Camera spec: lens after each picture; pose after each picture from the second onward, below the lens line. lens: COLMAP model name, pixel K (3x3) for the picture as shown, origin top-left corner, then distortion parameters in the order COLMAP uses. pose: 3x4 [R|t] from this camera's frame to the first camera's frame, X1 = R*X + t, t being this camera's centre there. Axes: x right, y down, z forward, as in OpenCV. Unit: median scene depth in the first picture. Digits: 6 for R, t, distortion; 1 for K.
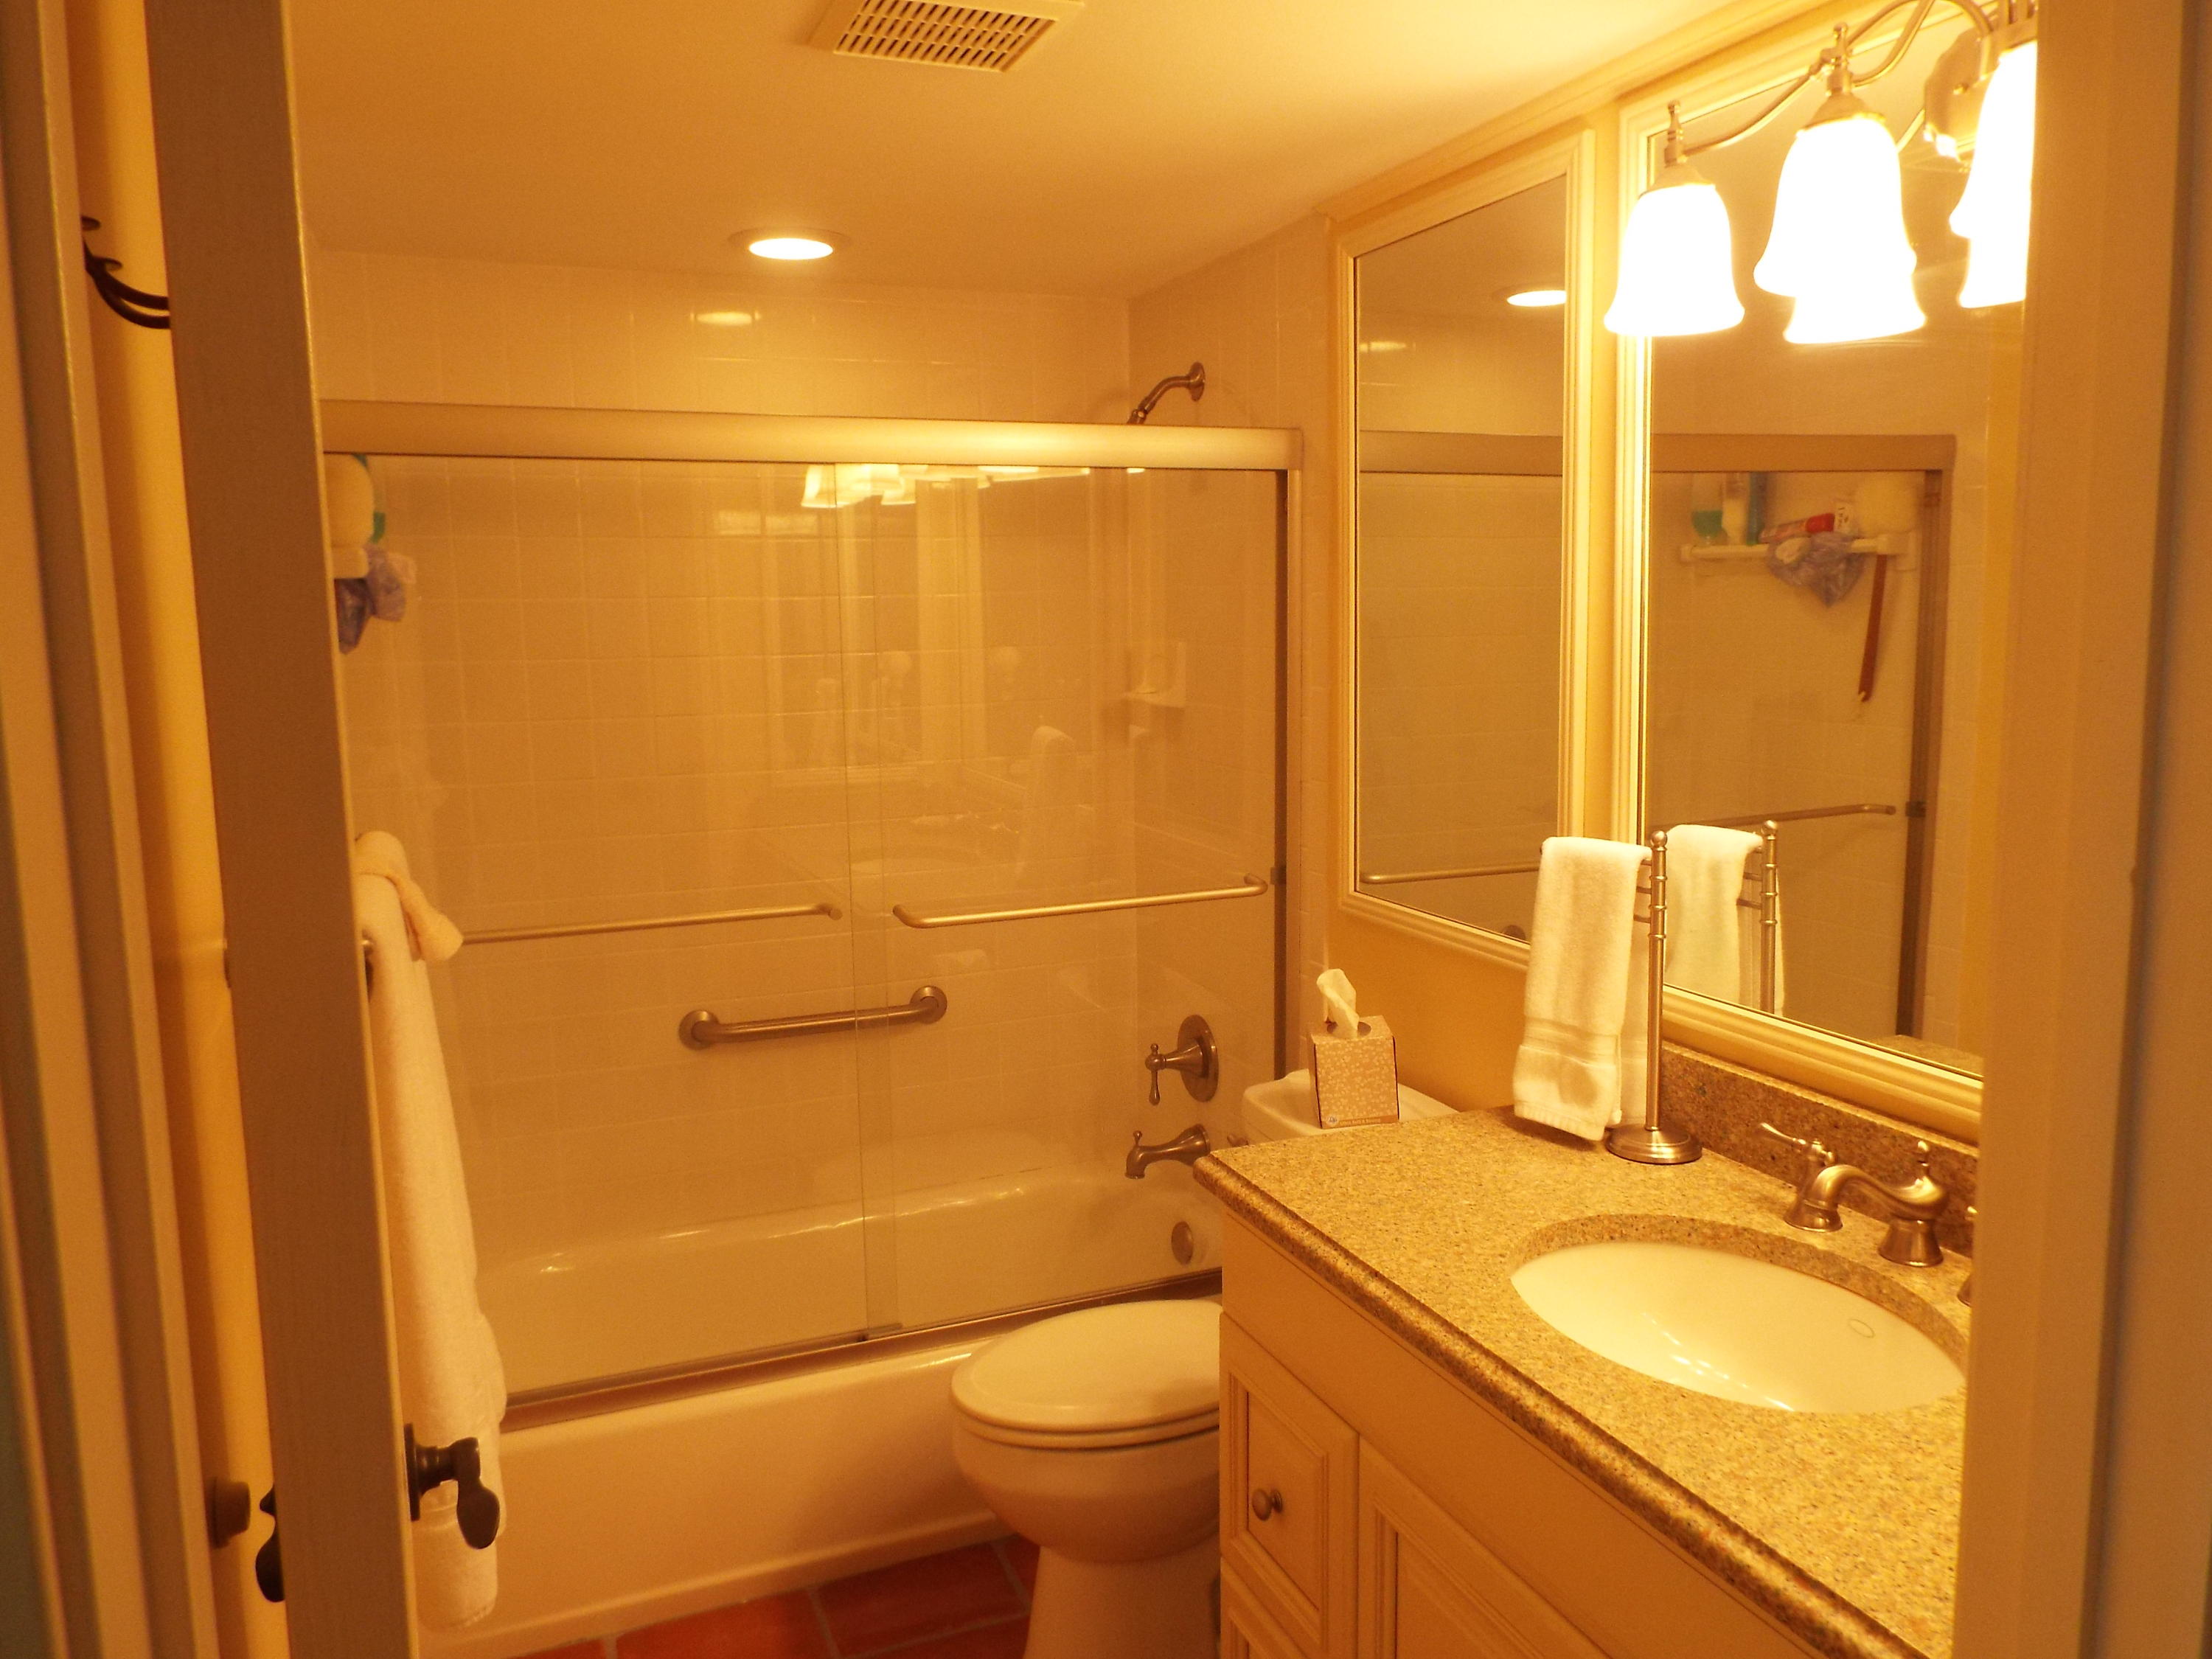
lens RADIAL K [[1639.3, 0, 1106.0], [0, 1639.3, 829.5], [0, 0, 1]] dist [-0.002182, 0.005305]
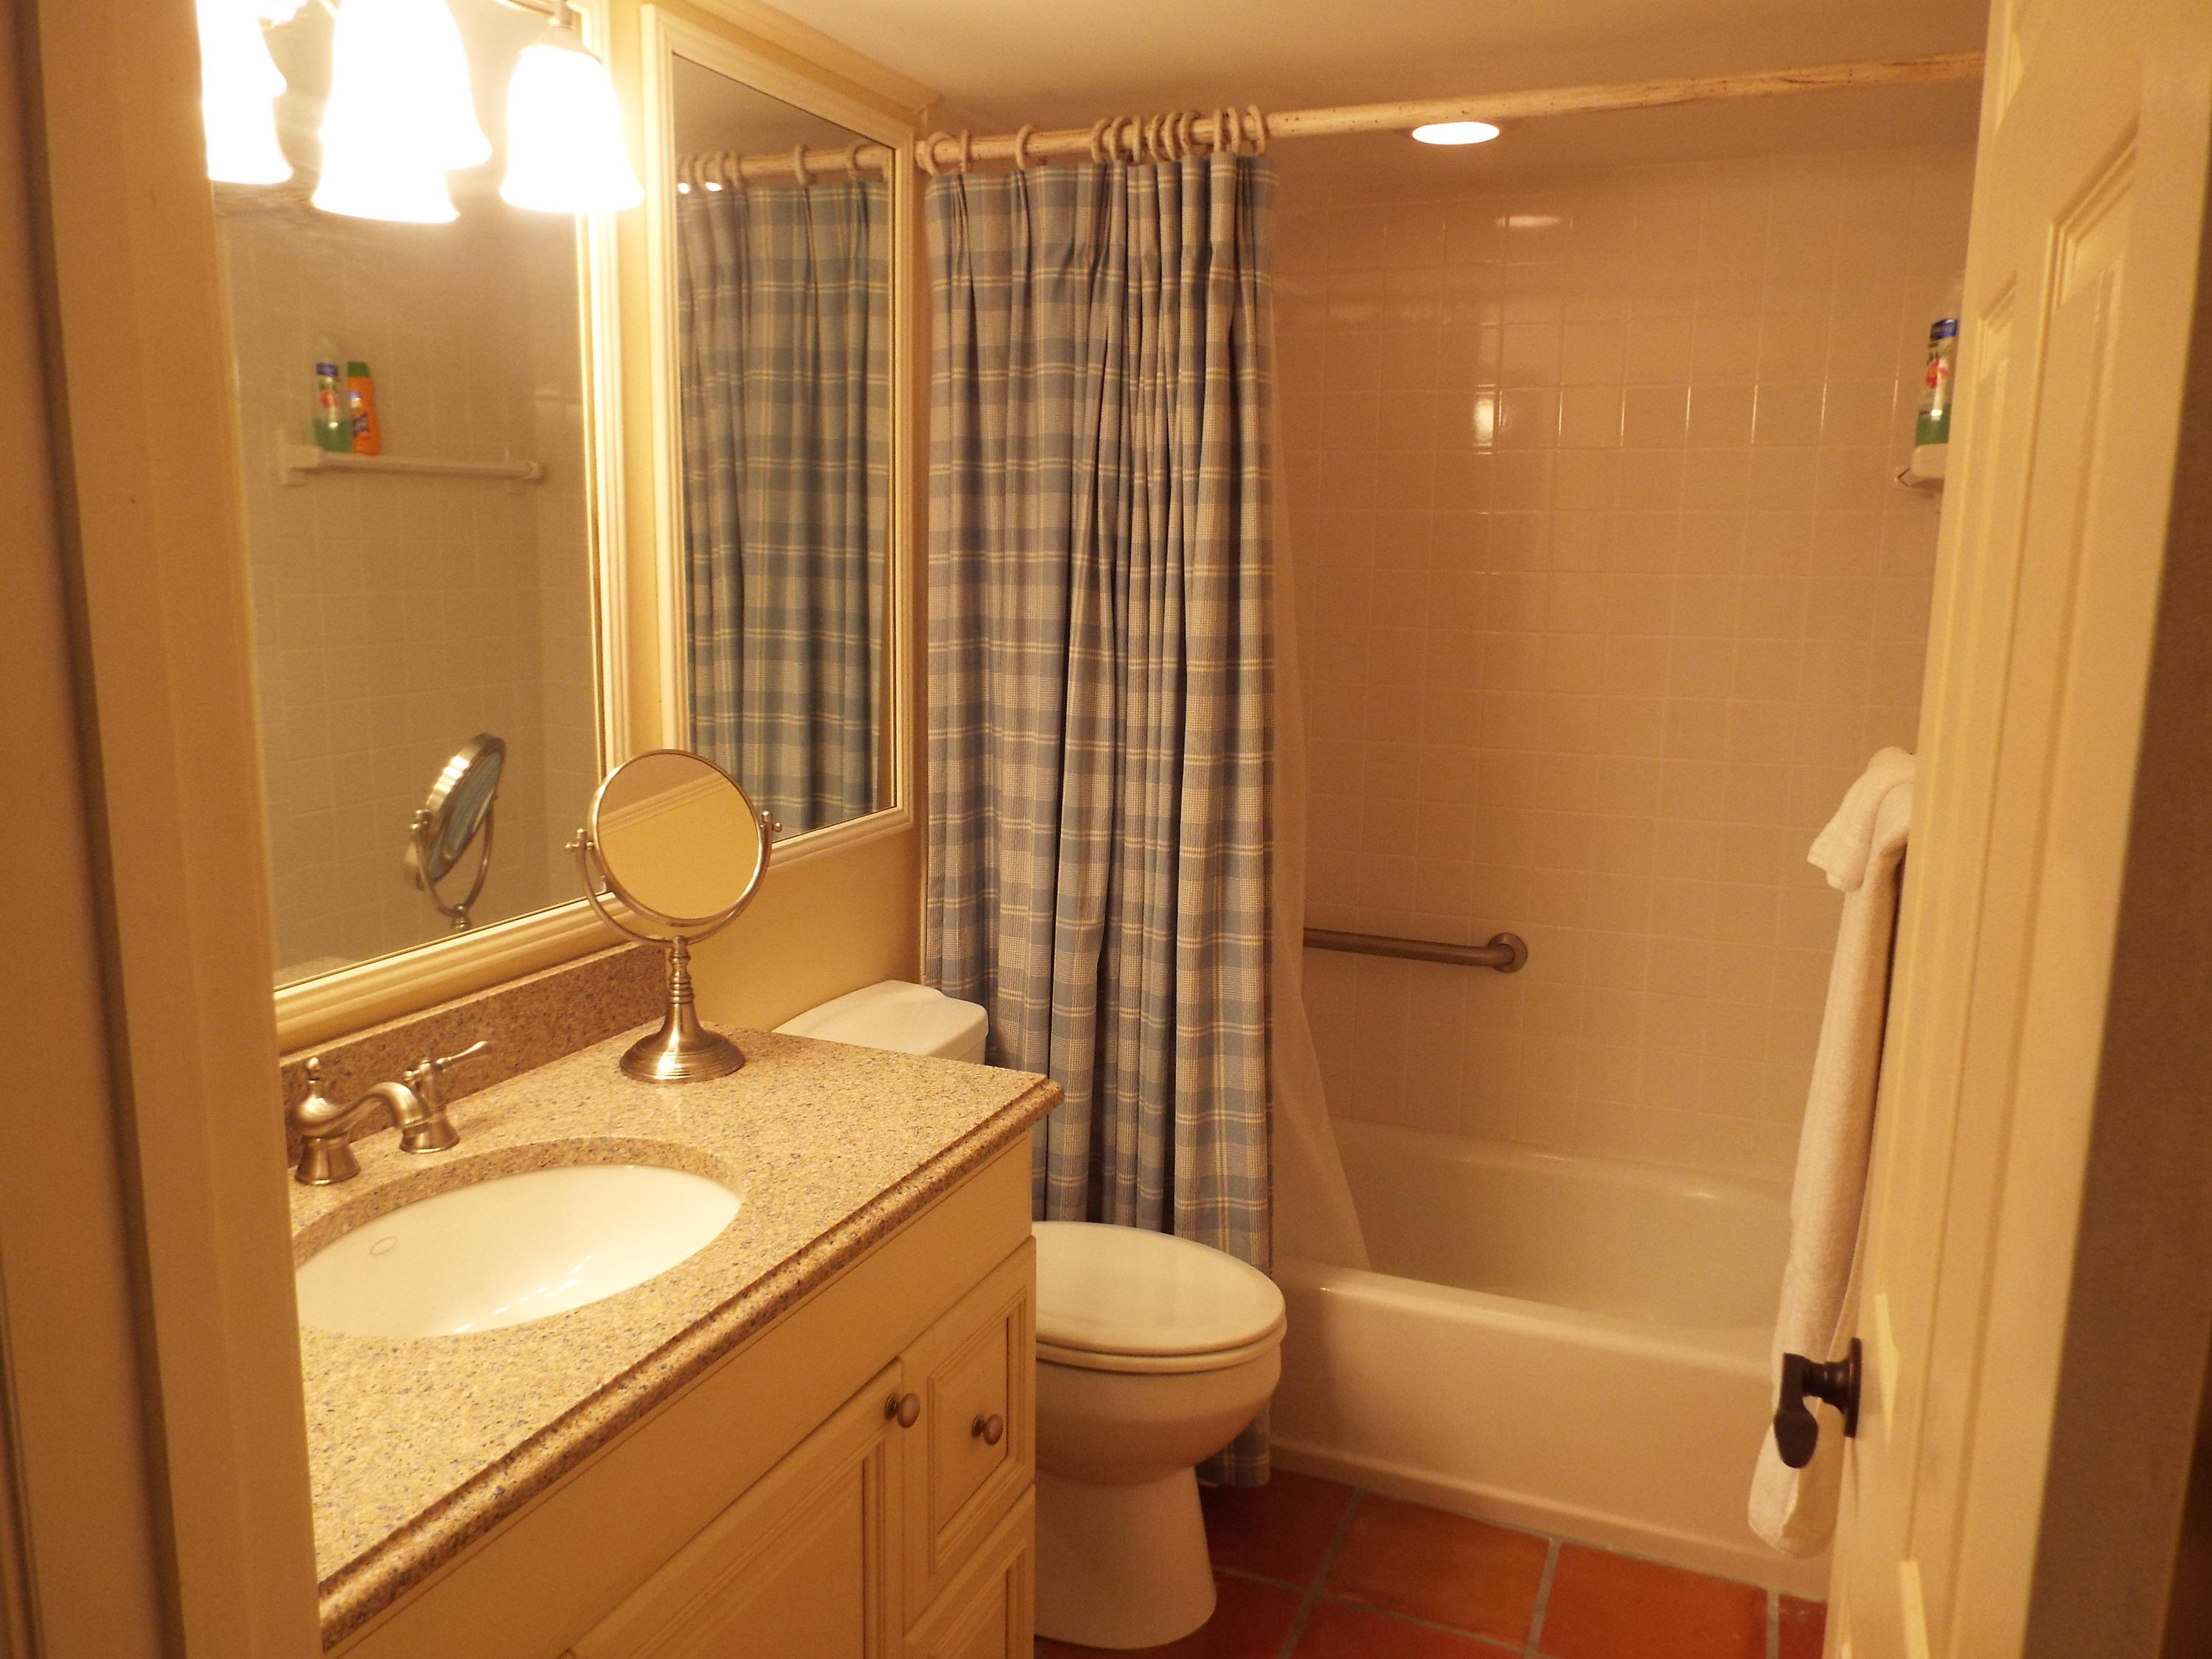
lens RADIAL K [[1639.3, 0, 1106.0], [0, 1639.3, 829.5], [0, 0, 1]] dist [-0.002182, 0.005305]
pose [[-0.716094, -0.117610, 0.688025, -0.514494], [0.088498, 0.962450, 0.256628, -0.156721], [-0.692371, 0.244659, -0.678796, 1.366881]]
